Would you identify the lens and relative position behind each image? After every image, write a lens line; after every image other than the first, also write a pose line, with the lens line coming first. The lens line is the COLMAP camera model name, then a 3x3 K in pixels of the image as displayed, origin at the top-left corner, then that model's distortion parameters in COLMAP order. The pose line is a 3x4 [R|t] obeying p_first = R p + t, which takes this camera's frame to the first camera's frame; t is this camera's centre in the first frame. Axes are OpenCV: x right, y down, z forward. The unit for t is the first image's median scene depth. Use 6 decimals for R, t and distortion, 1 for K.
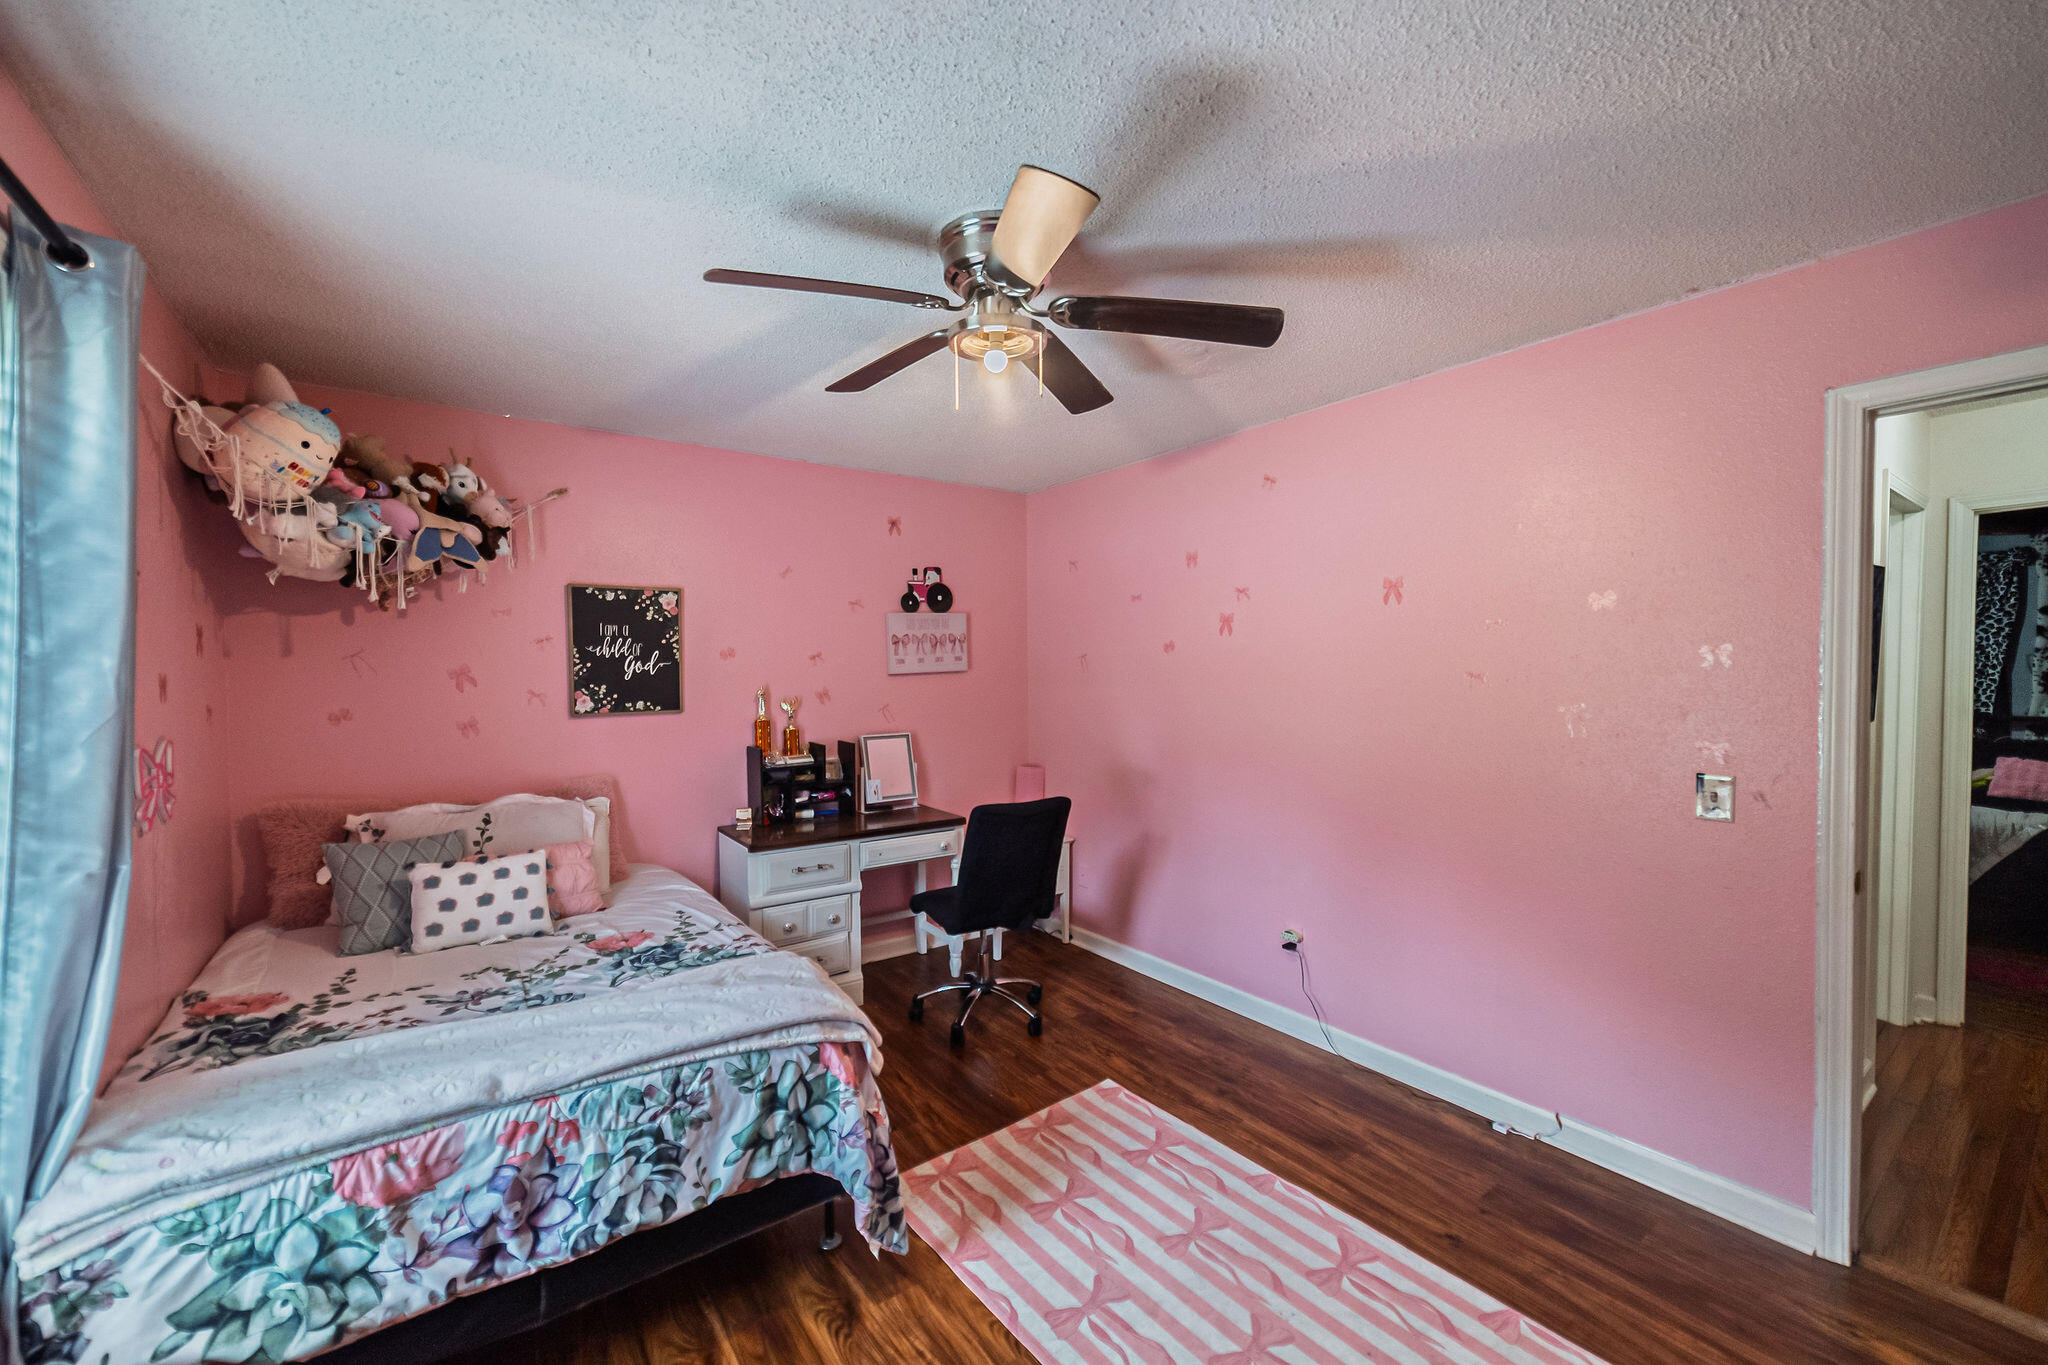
lens RADIAL K [[793.0, 0, 1020.2], [0, 793.0, 684.0], [0, 0, 1]] dist [-0.001486, 0.001884]
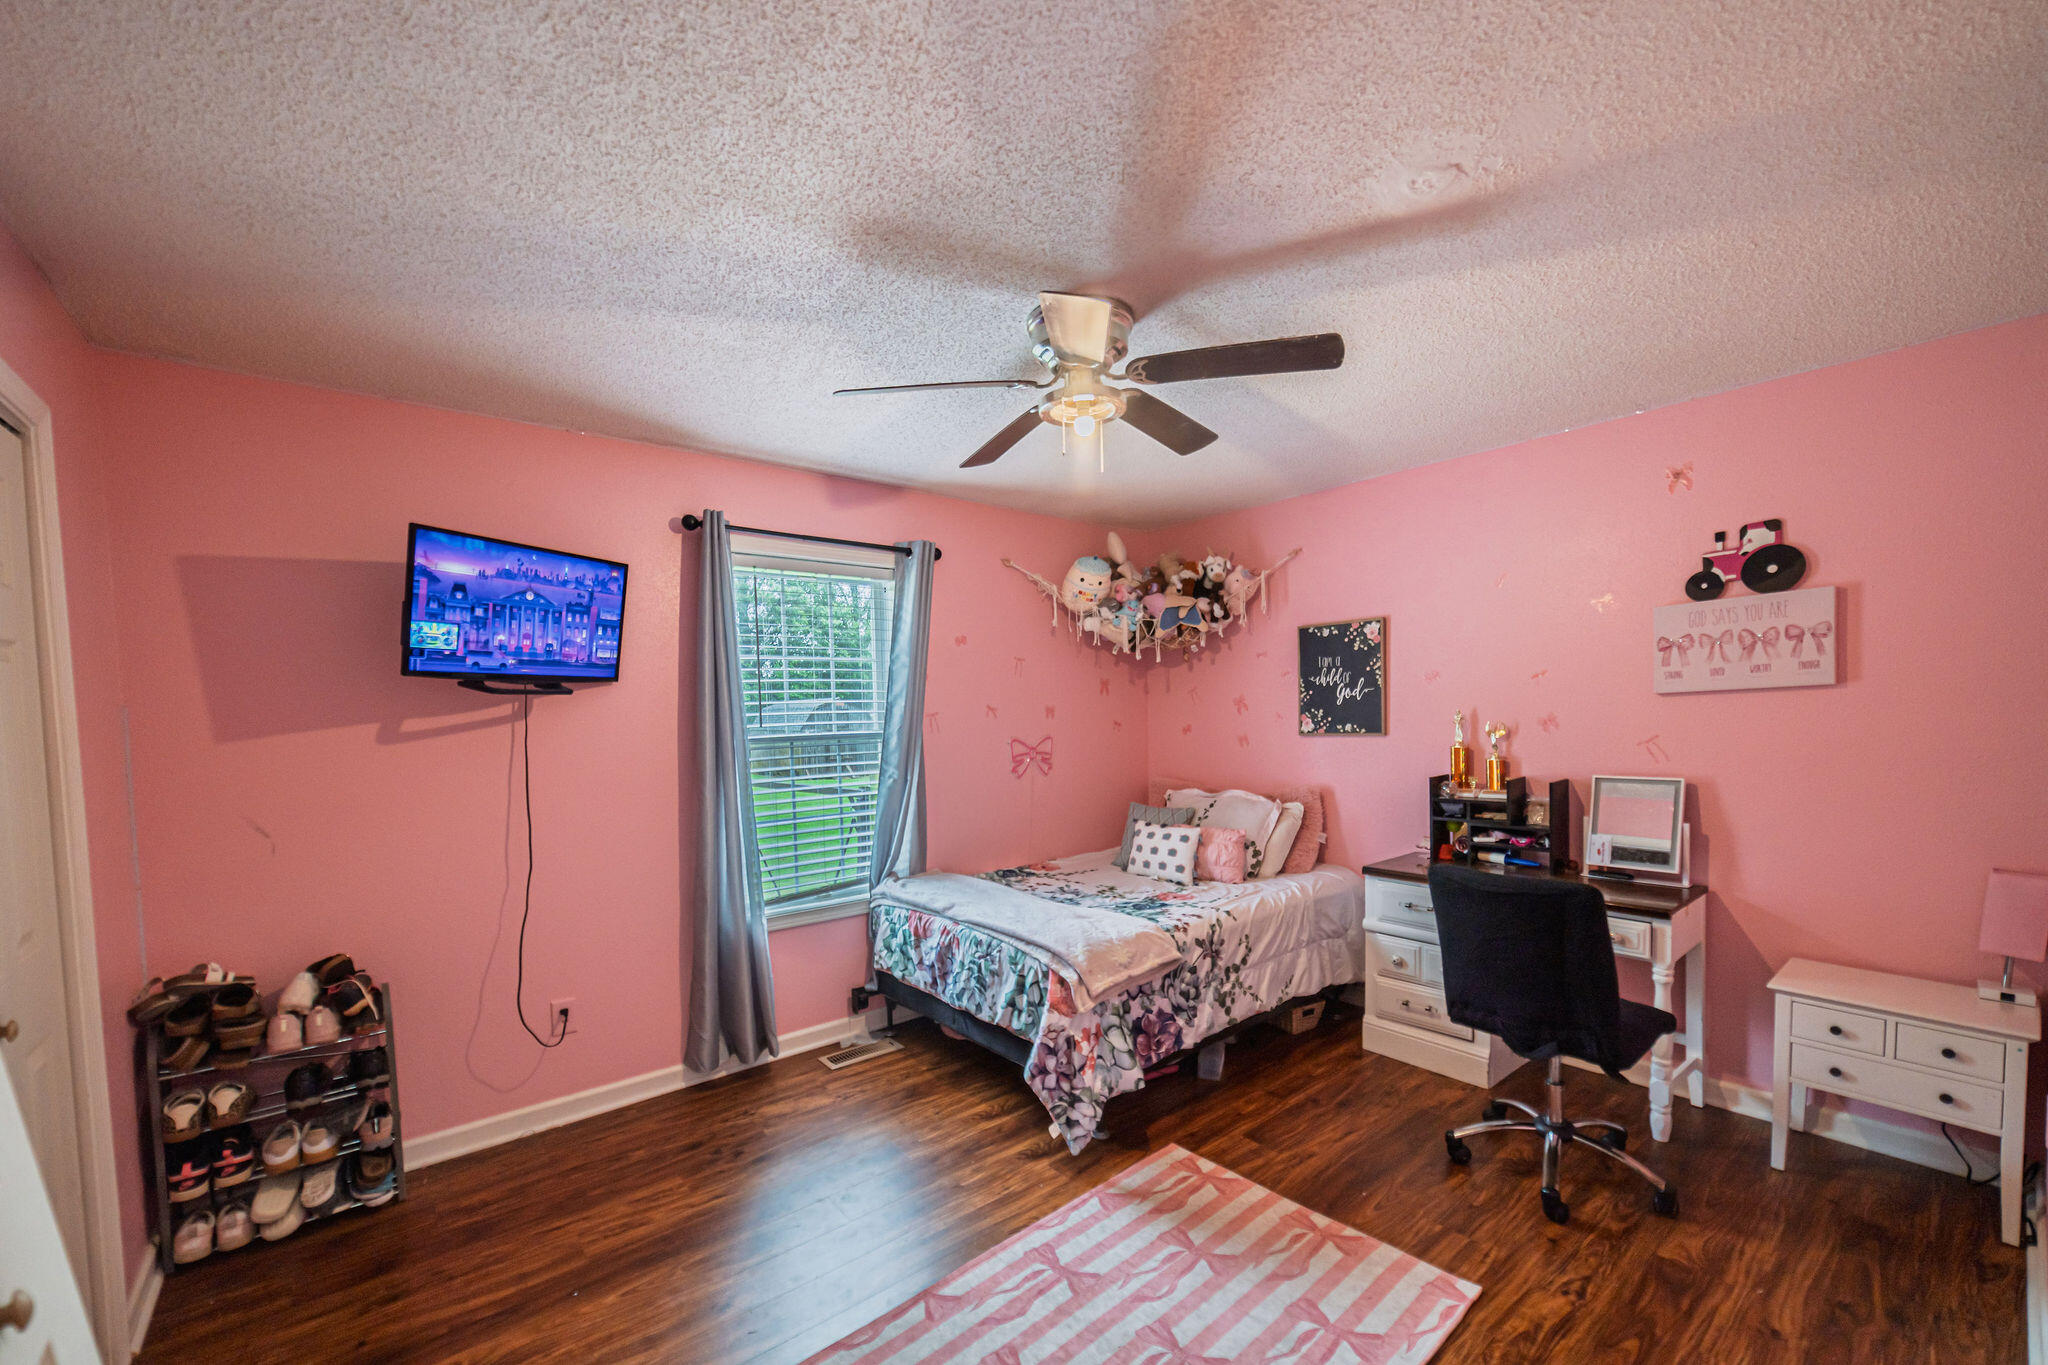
lens RADIAL K [[793.0, 0, 997.3], [0, 793.0, 742.4], [0, 0, 1]] dist [-0.001486, 0.001884]
pose [[0.063563, 0.044494, -0.996985, 0.805976], [0.007153, 0.998960, 0.045038, -0.008040], [0.997952, -0.009994, 0.063178, 0.585139]]
